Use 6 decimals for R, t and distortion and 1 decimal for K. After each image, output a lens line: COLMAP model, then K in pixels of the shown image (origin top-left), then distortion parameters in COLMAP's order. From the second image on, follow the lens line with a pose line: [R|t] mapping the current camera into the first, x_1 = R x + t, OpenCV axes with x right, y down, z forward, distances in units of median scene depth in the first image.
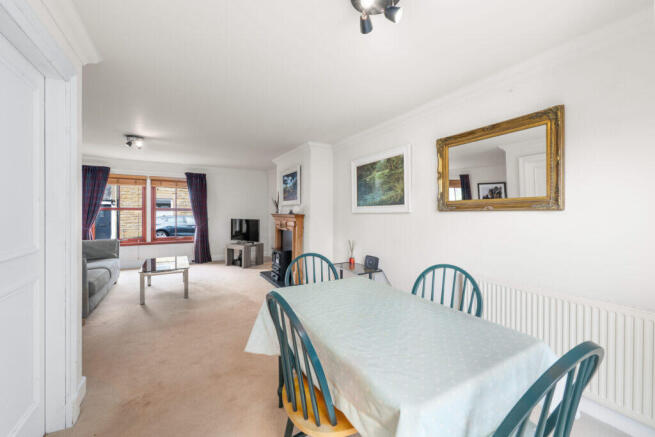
lens RADIAL K [[261.1, 0, 329.9], [0, 261.1, 215.6], [0, 0, 1]] dist [-0.002213, -0.000410]
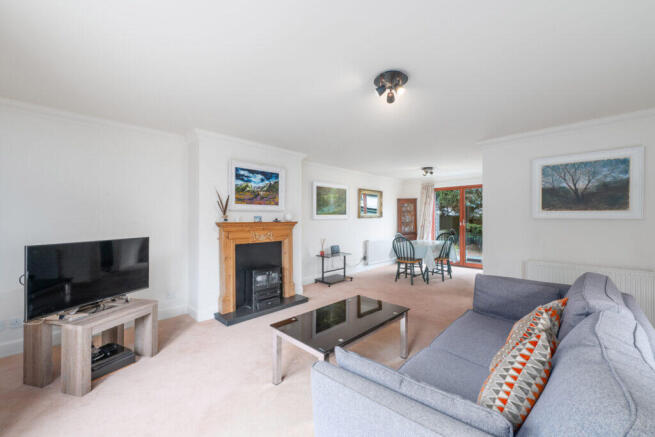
lens RADIAL K [[261.1, 0, 330.7], [0, 261.1, 217.1], [0, 0, 1]] dist [-0.002213, -0.000410]
pose [[-0.262608, -0.003962, 0.964894, -0.915752], [0.009866, 0.999928, 0.006791, -0.022453], [-0.964852, 0.011303, -0.262550, 0.940166]]
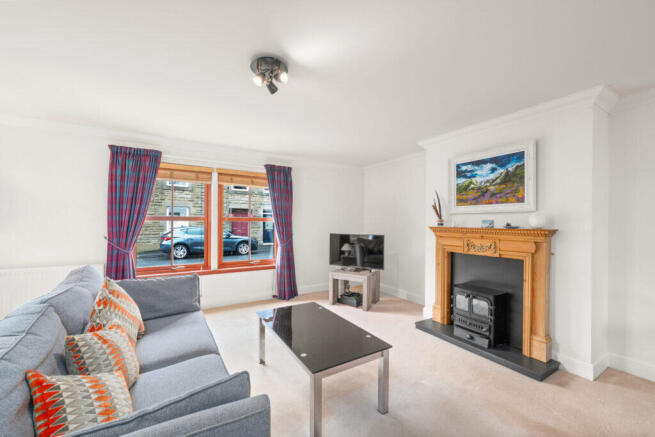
lens RADIAL K [[261.1, 0, 329.9], [0, 261.1, 222.1], [0, 0, 1]] dist [-0.002213, -0.000410]
pose [[0.999847, 0.002596, 0.017325, -0.484905], [-0.002339, 0.999887, -0.014867, -0.008640], [-0.017362, 0.014824, 0.999739, 0.399080]]
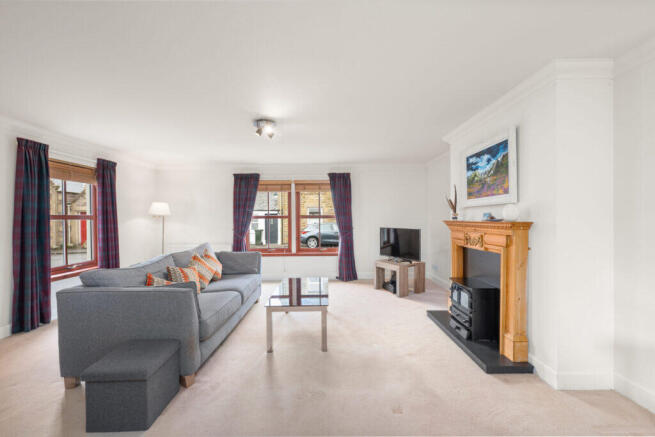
lens RADIAL K [[261.1, 0, 327.7], [0, 261.1, 219.6], [0, 0, 1]] dist [-0.002213, -0.000410]
pose [[0.861550, -0.010912, -0.507555, -0.151536], [0.006352, 0.999922, -0.010715, -0.004932], [0.507632, 0.006007, 0.861553, 0.321868]]
